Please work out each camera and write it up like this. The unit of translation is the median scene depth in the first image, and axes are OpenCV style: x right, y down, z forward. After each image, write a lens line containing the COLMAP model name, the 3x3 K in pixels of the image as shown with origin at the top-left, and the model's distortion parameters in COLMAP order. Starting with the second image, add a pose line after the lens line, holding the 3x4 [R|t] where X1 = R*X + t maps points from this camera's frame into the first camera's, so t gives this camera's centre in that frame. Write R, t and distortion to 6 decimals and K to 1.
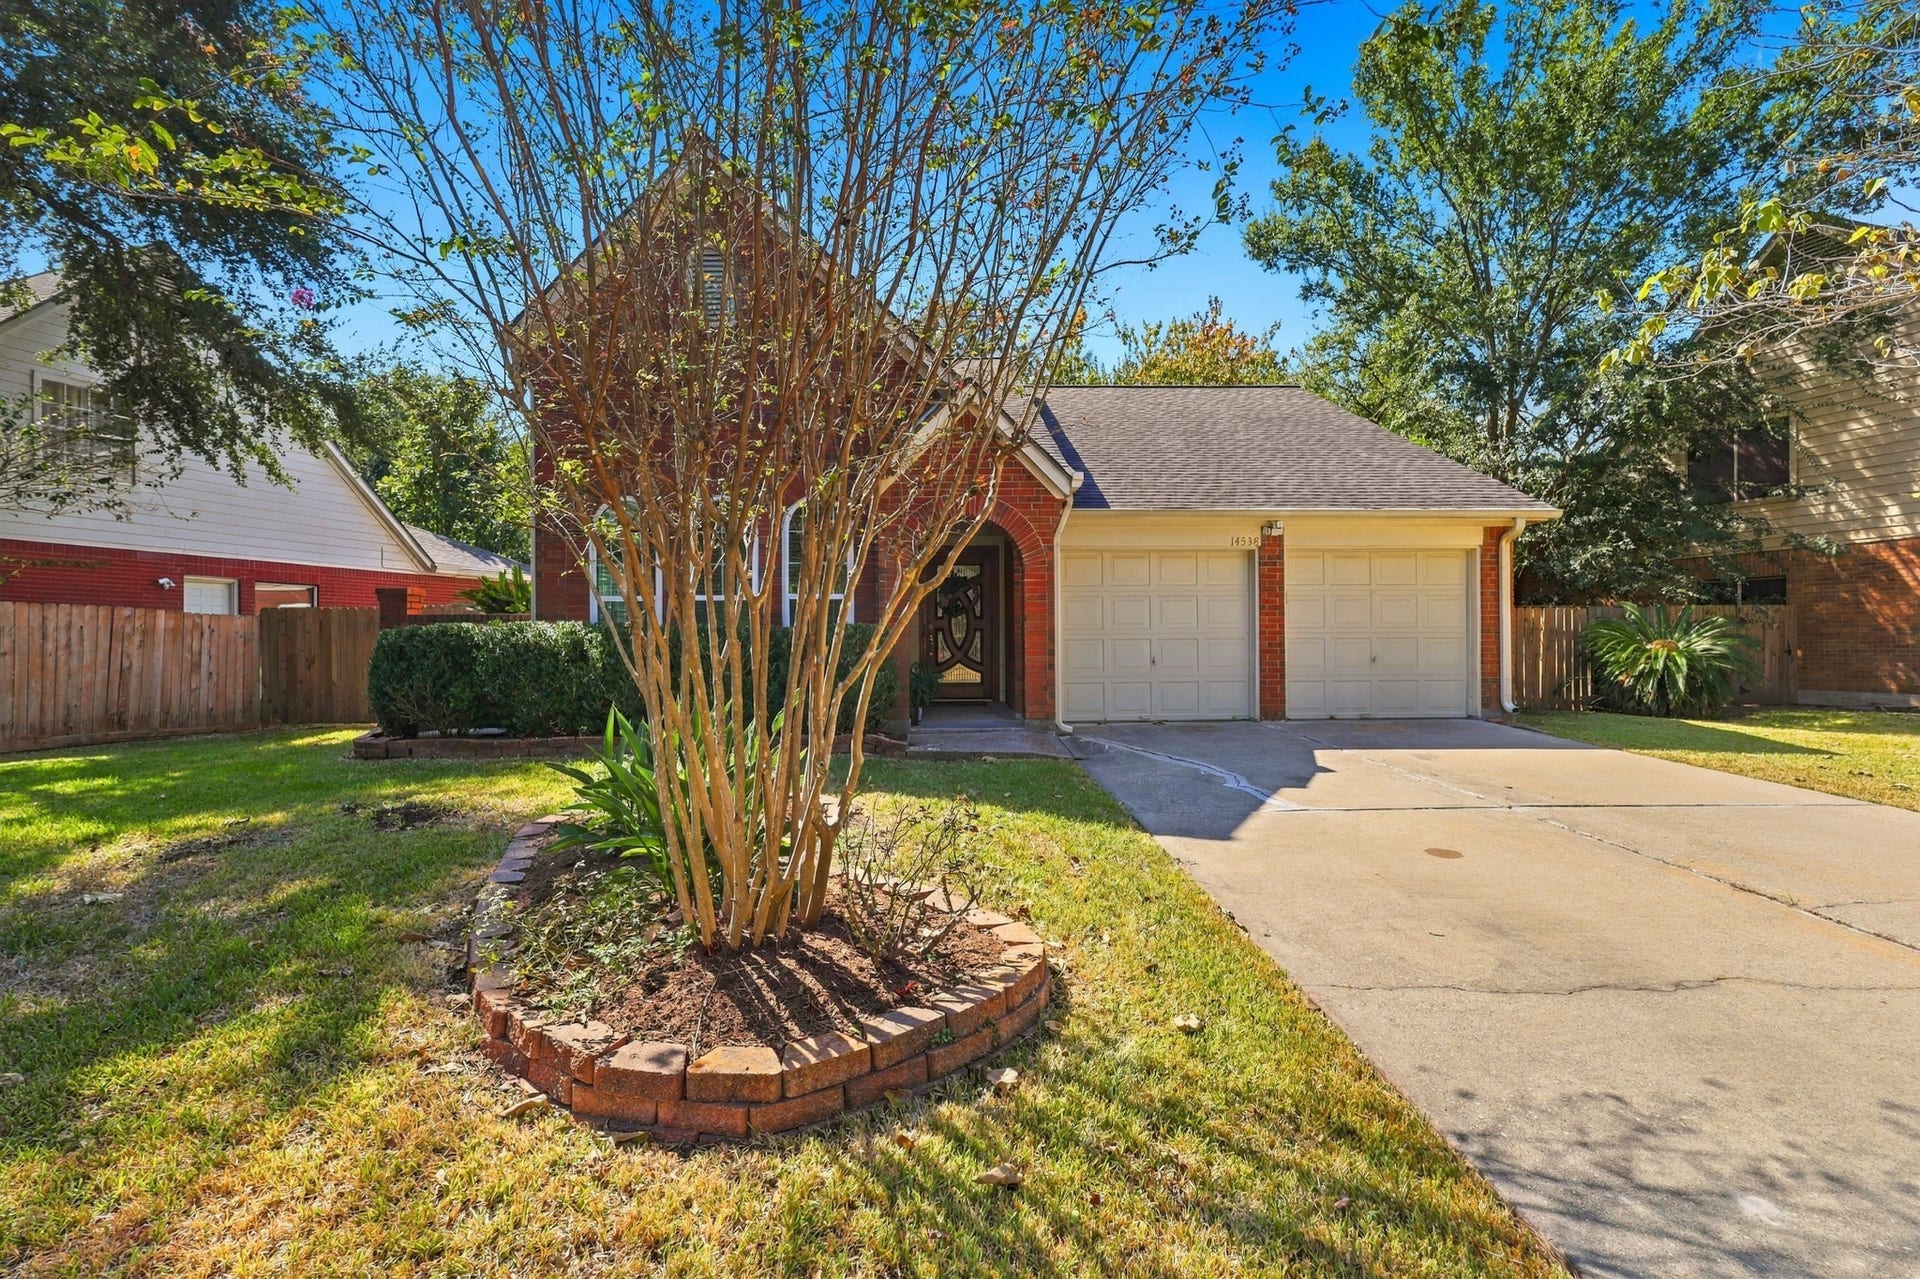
lens RADIAL K [[885.0, 0, 956.2], [0, 885.0, 642.4], [0, 0, 1]] dist [-0.002035, 0.000291]
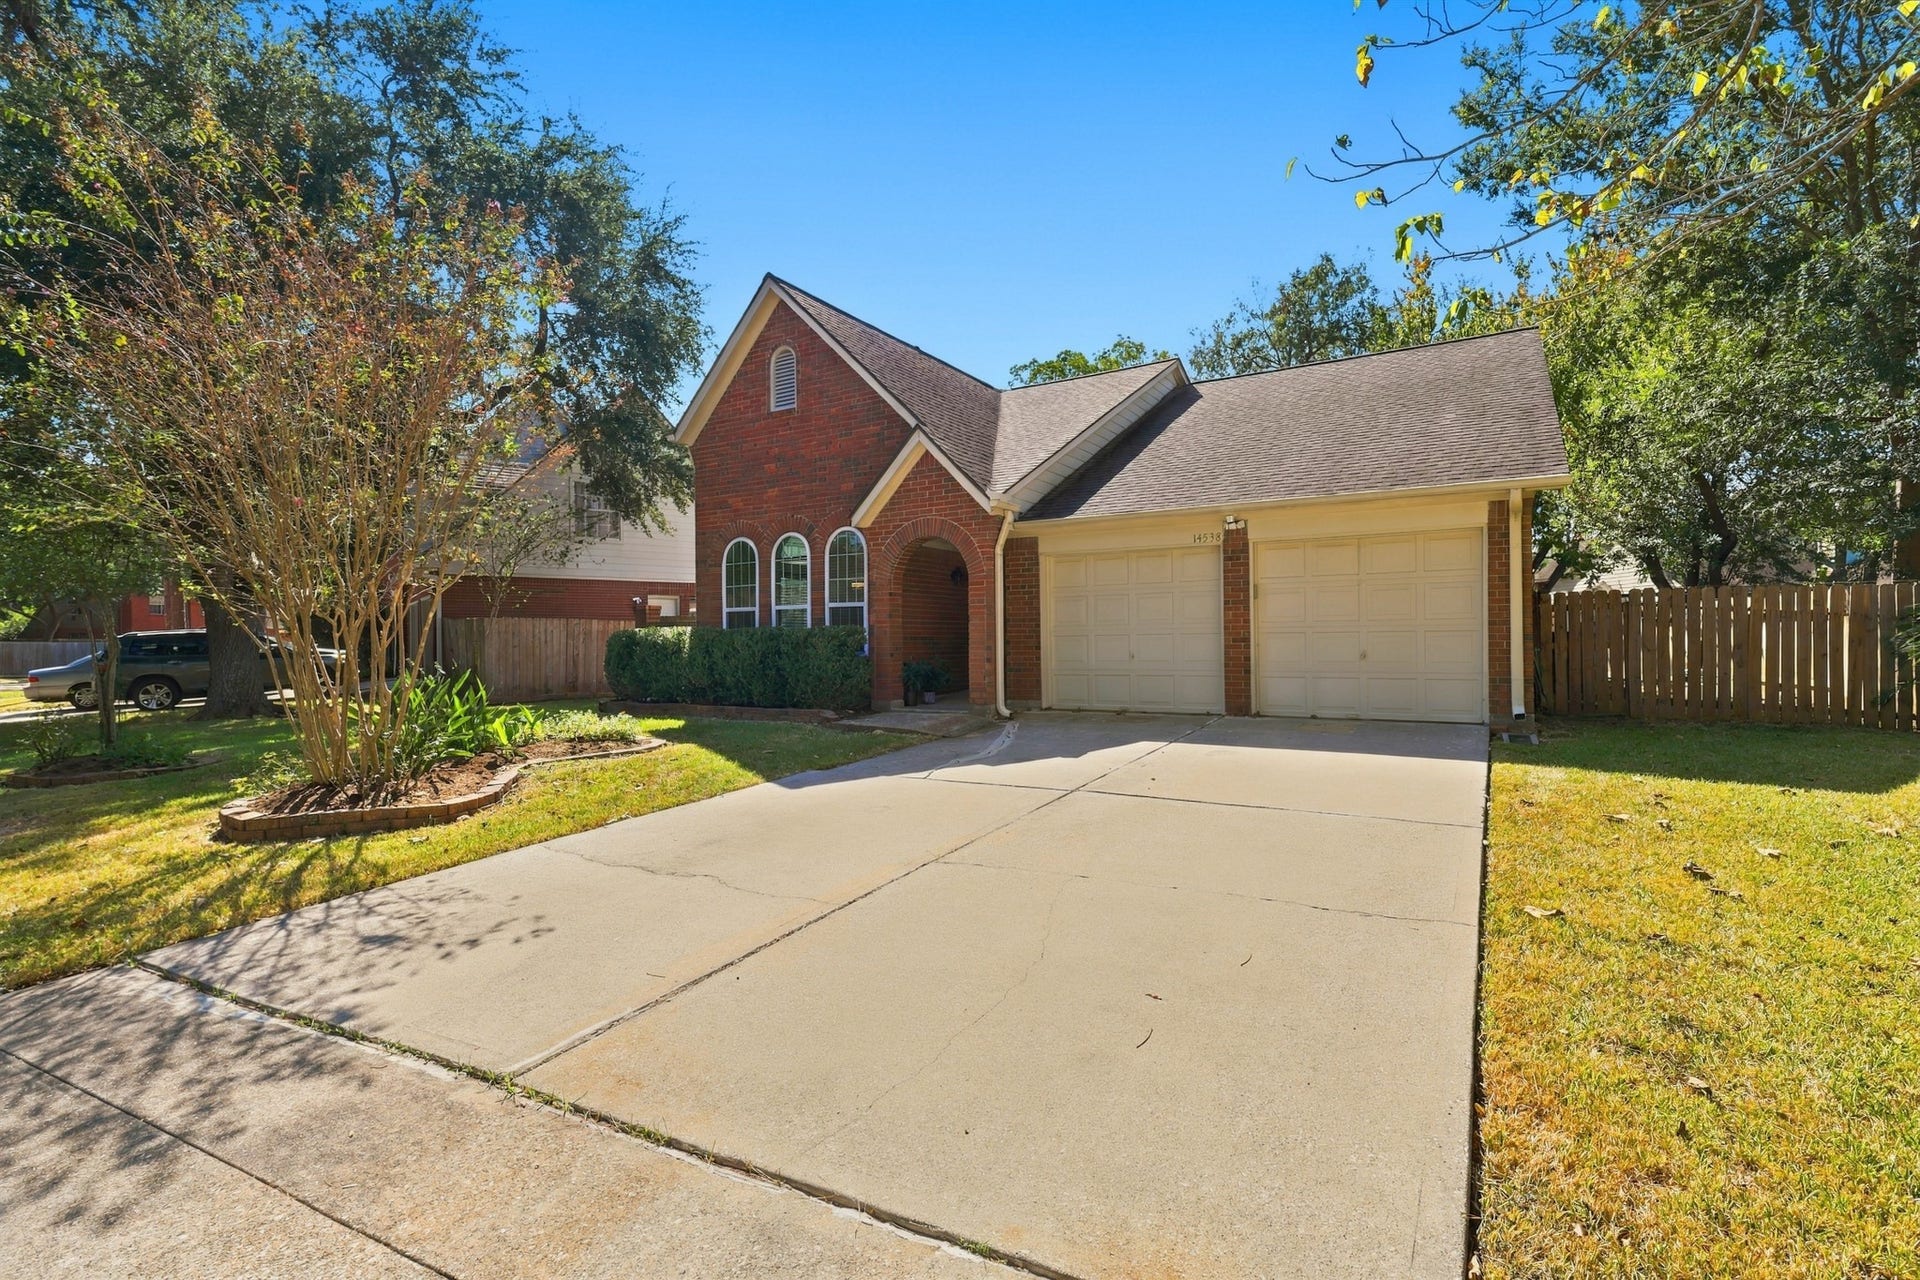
lens RADIAL K [[885.0, 0, 956.2], [0, 885.0, 642.9], [0, 0, 1]] dist [-0.002035, 0.000291]
pose [[0.841950, -0.000189, -0.539556, 0.623074], [0.006067, 0.999940, 0.009117, -0.004789], [0.539521, -0.010949, 0.841901, -0.002065]]
